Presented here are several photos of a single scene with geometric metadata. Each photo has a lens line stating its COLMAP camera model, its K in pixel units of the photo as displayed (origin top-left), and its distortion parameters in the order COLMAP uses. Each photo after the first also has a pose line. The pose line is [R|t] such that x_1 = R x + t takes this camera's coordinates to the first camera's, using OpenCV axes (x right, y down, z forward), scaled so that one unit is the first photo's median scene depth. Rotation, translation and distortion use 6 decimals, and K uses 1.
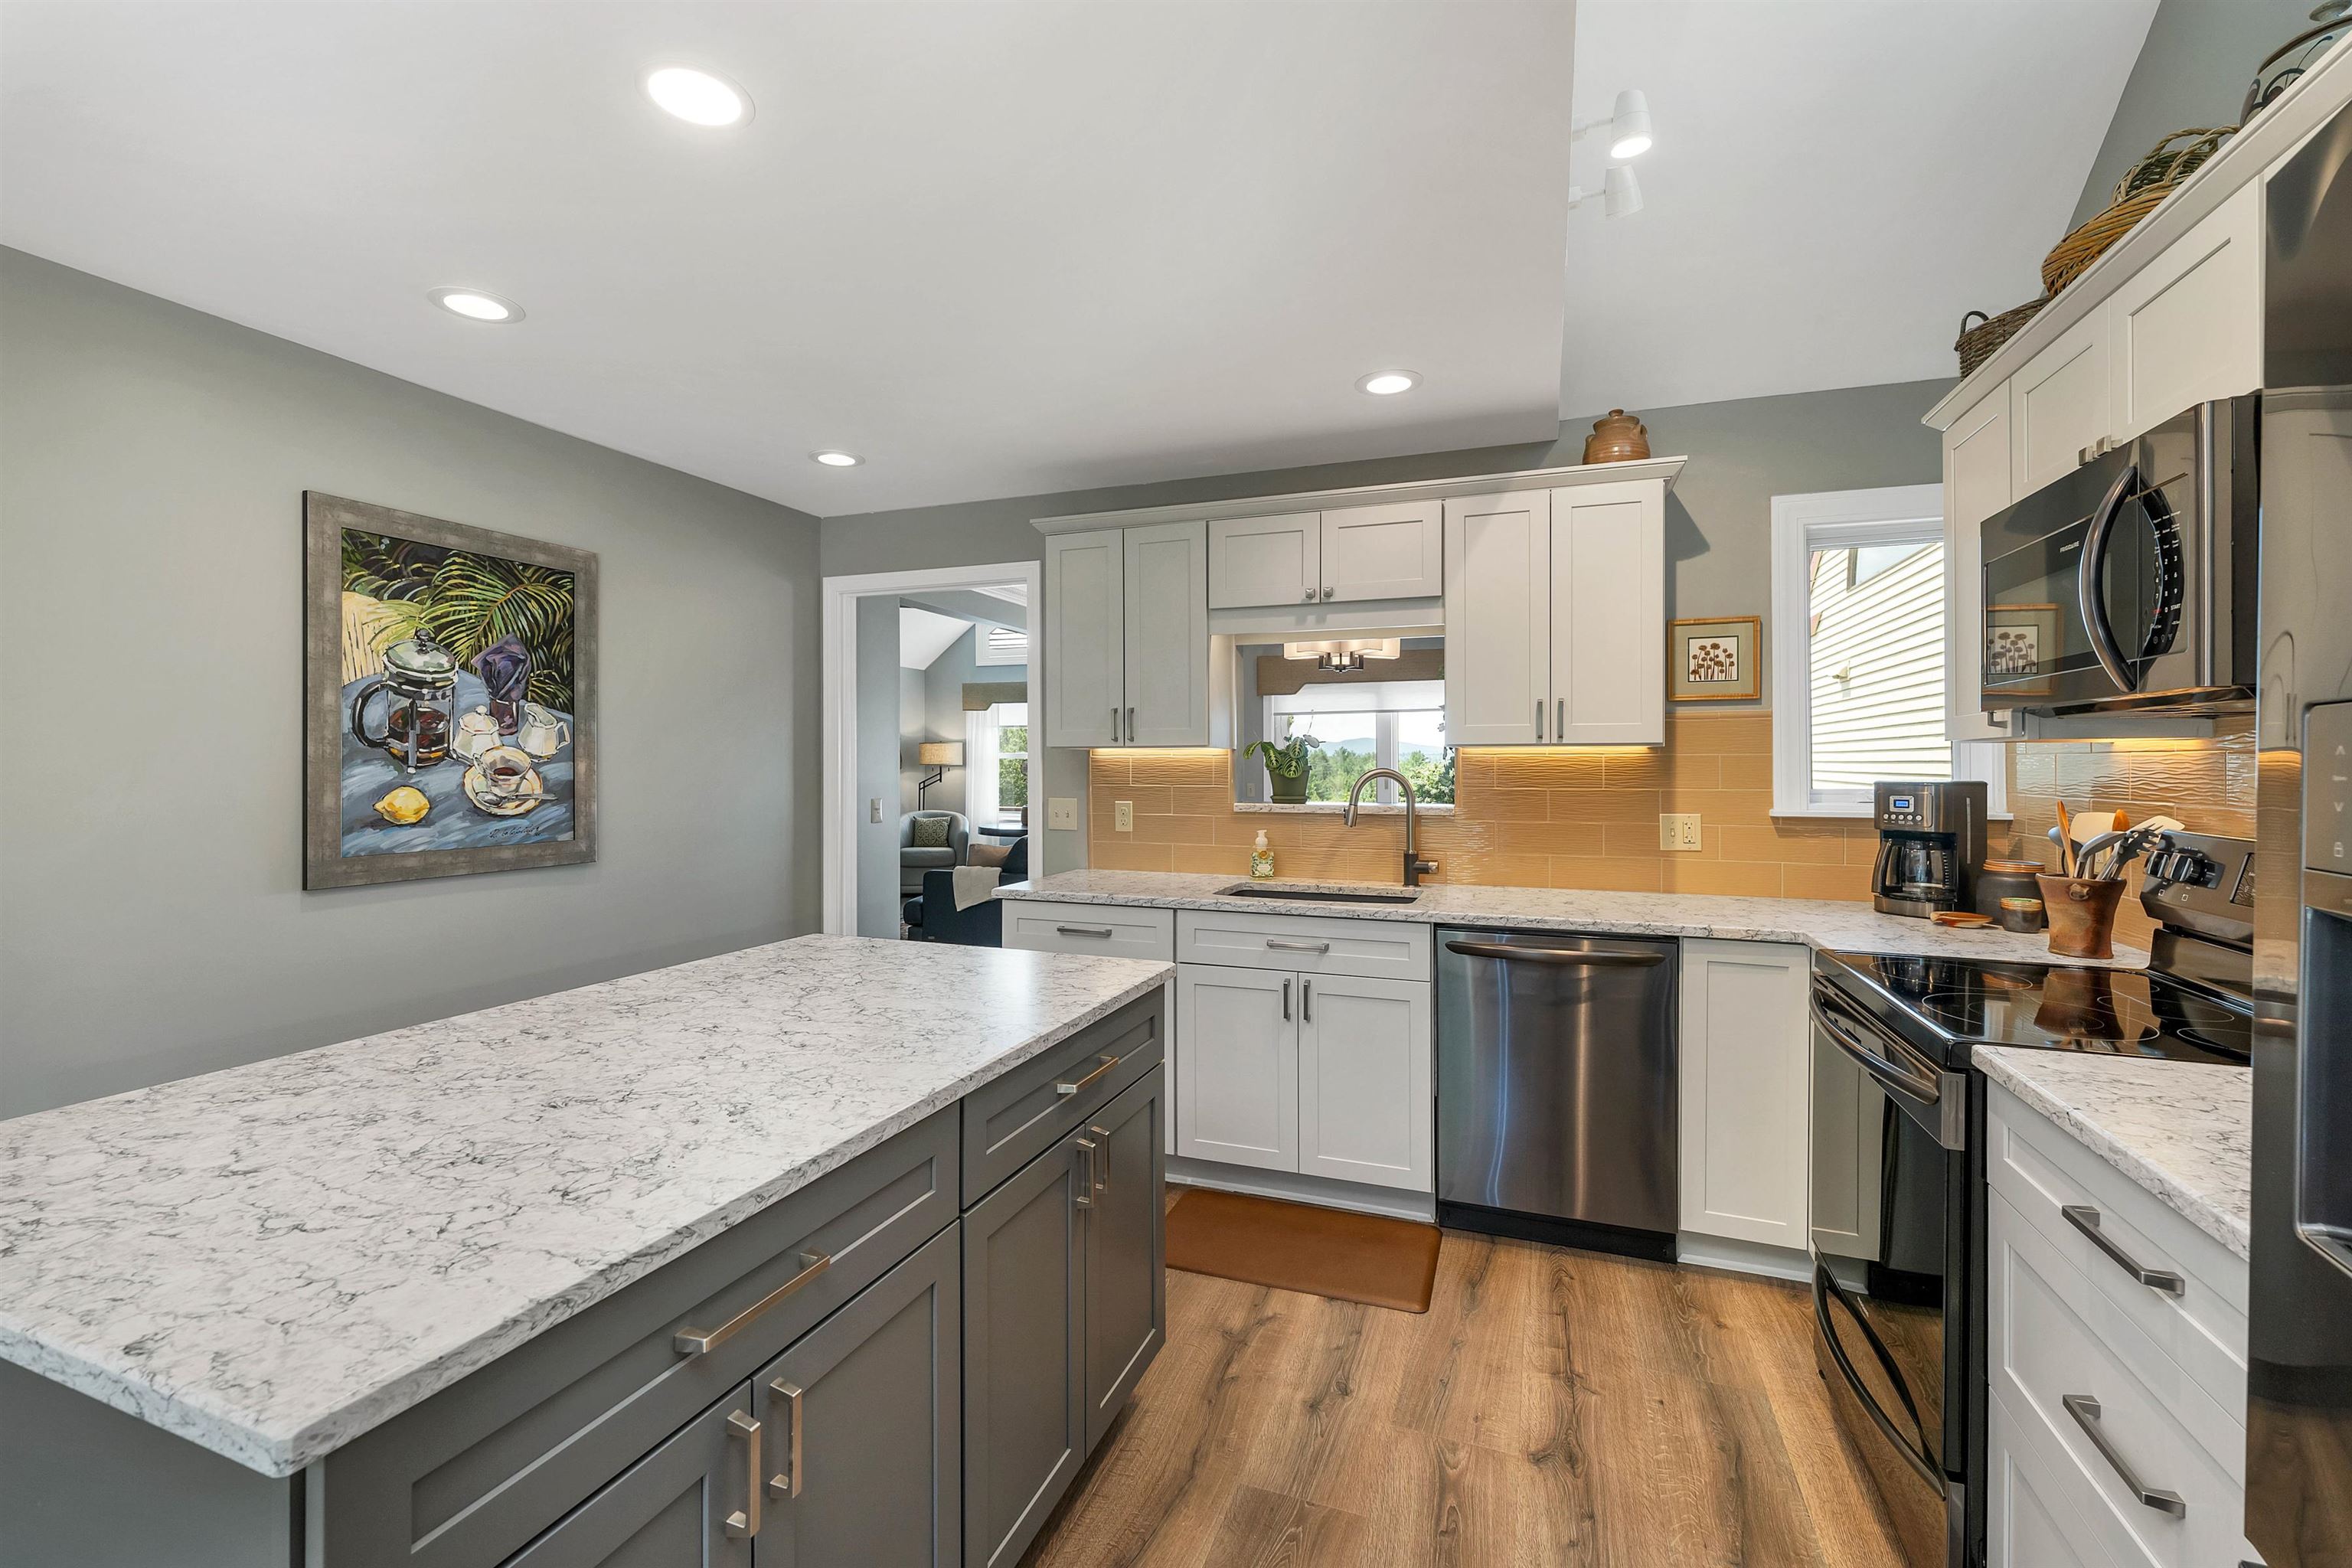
lens RADIAL K [[979.7, 0, 1163.2], [0, 979.7, 759.1], [0, 0, 1]] dist [-0.009842, -0.000237]
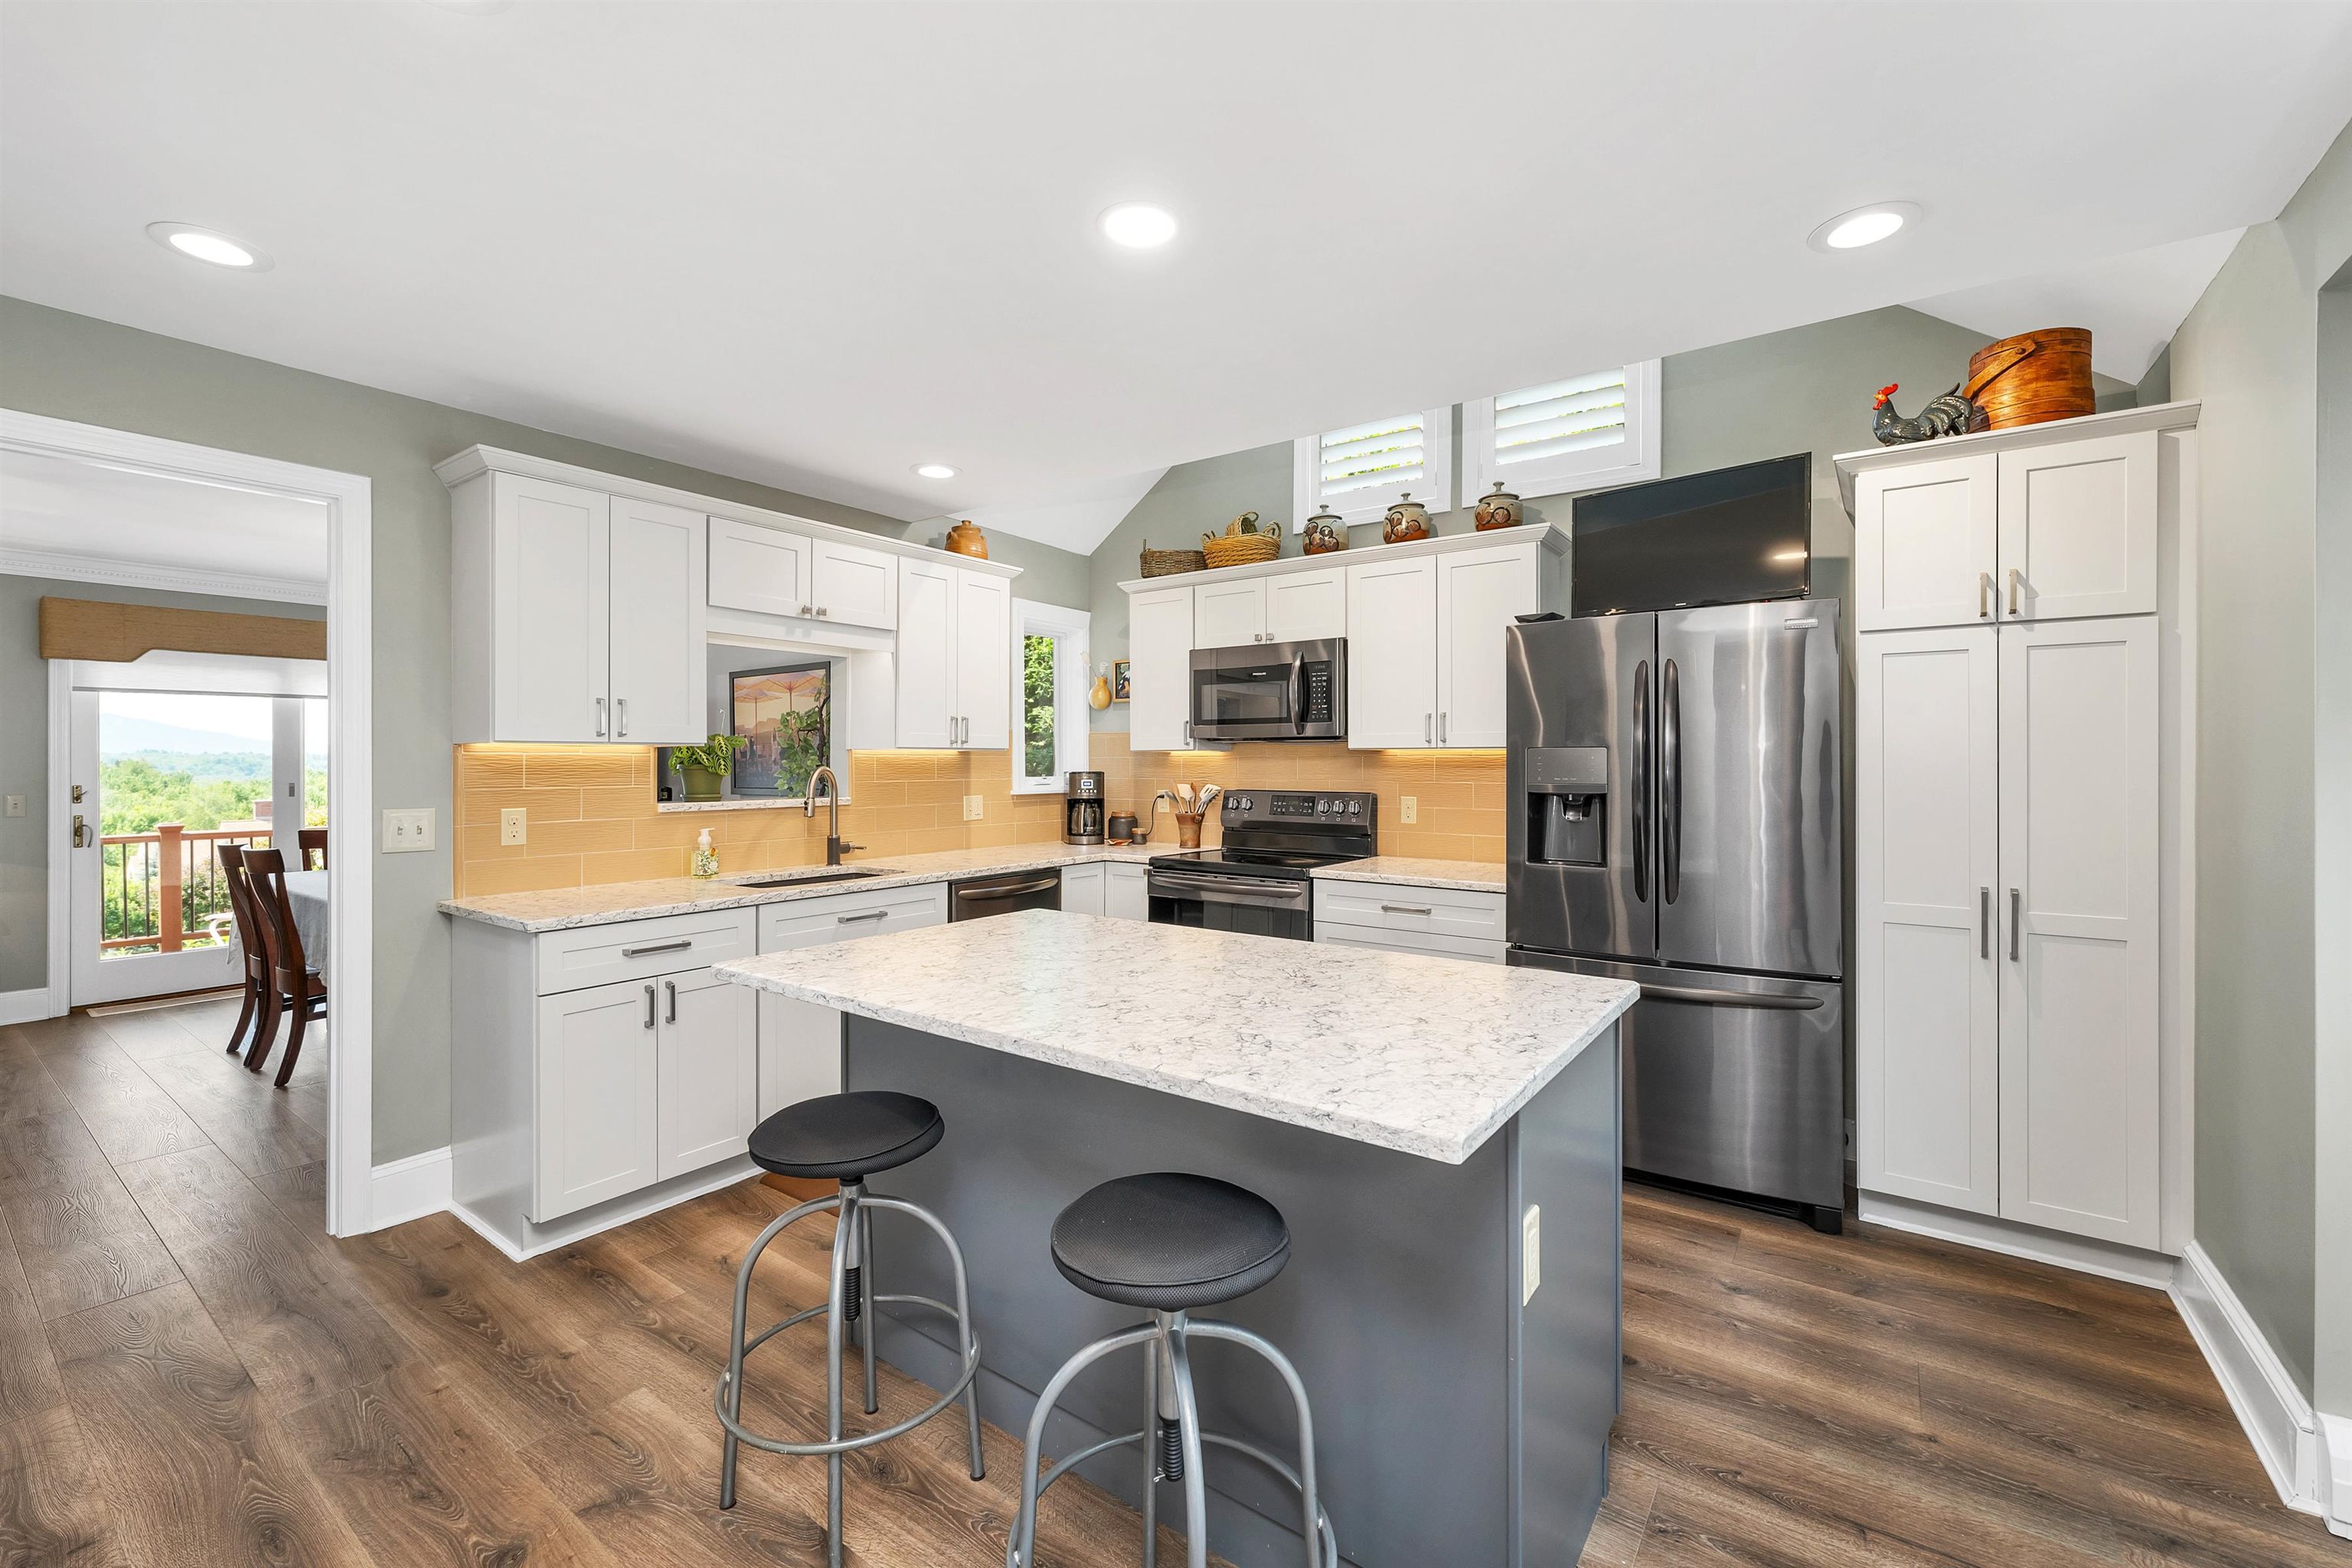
lens RADIAL K [[979.7, 0, 1163.2], [0, 979.7, 759.1], [0, 0, 1]] dist [-0.009842, -0.000237]
pose [[0.261430, 0.003574, 0.965216, -0.904817], [-0.001735, 0.999993, -0.003233, 0.004676], [-0.965221, -0.000829, 0.261435, 0.346343]]
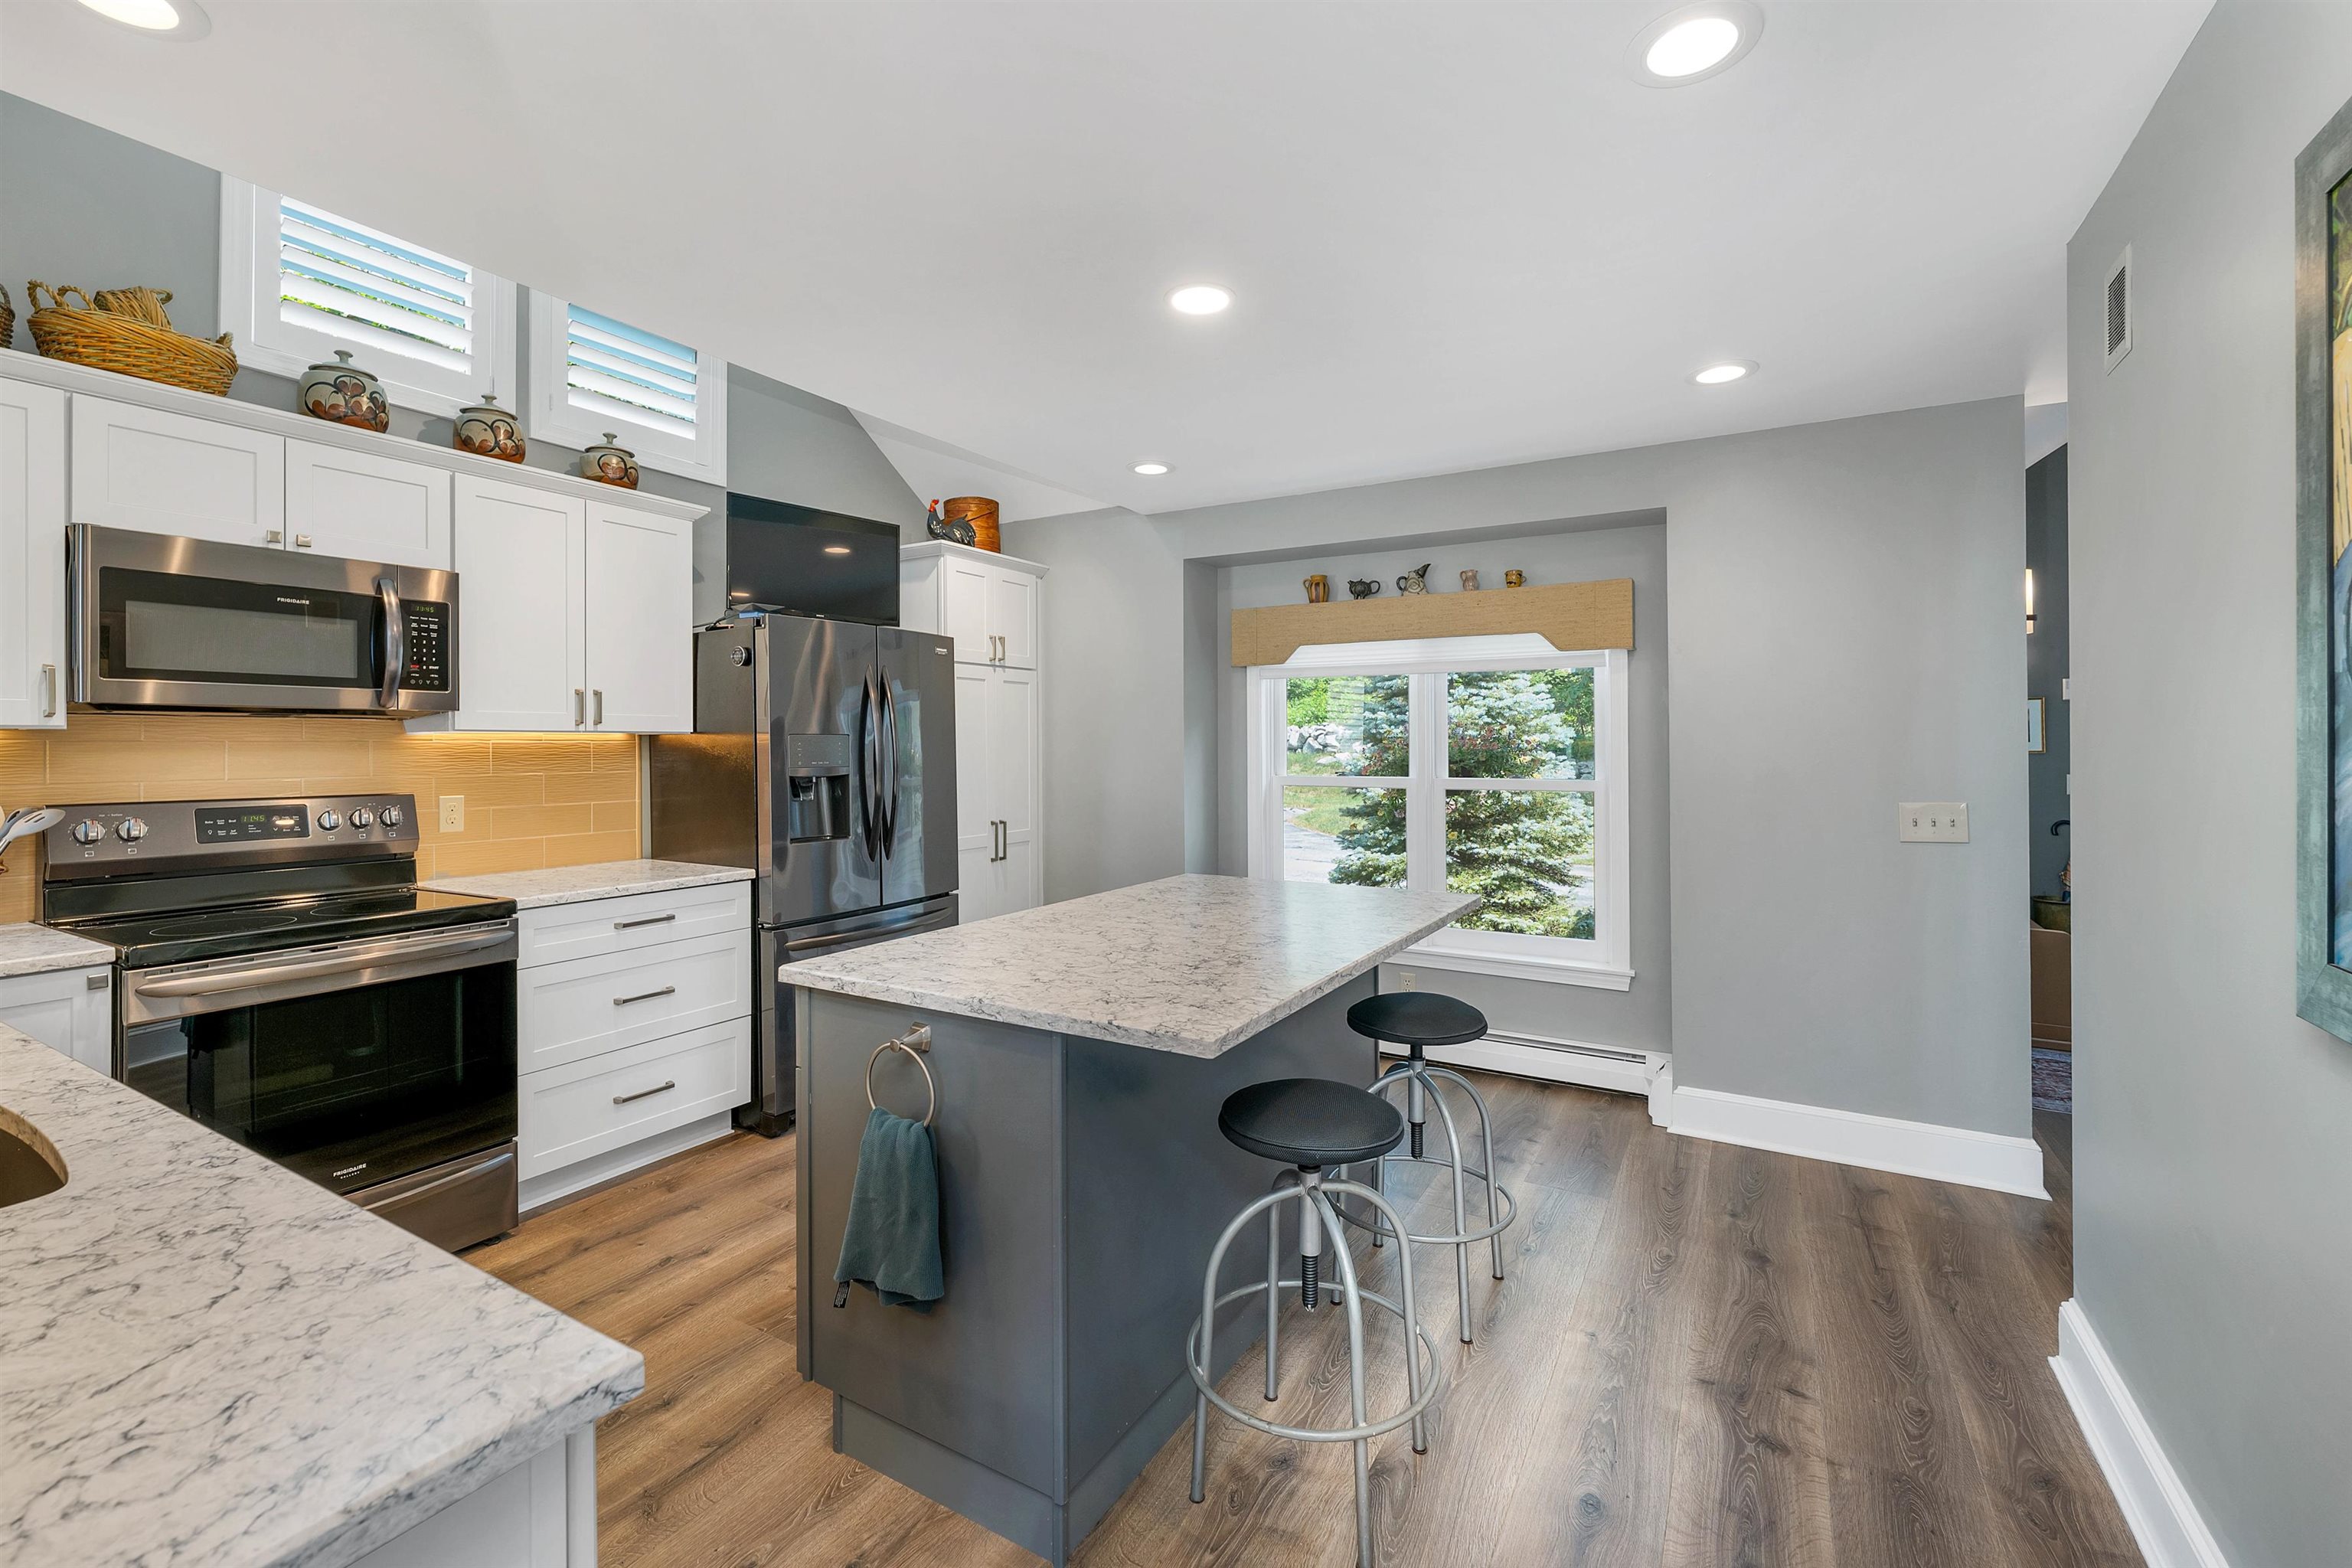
lens RADIAL K [[994.8, 0, 1170.4], [0, 994.8, 753.8], [0, 0, 1]] dist [-0.000969, -0.000373]
pose [[-0.986537, 0.001973, 0.163529, -0.355412], [0.002997, 0.999977, 0.006016, 0.004792], [-0.163513, 0.006425, -0.986520, 1.350073]]
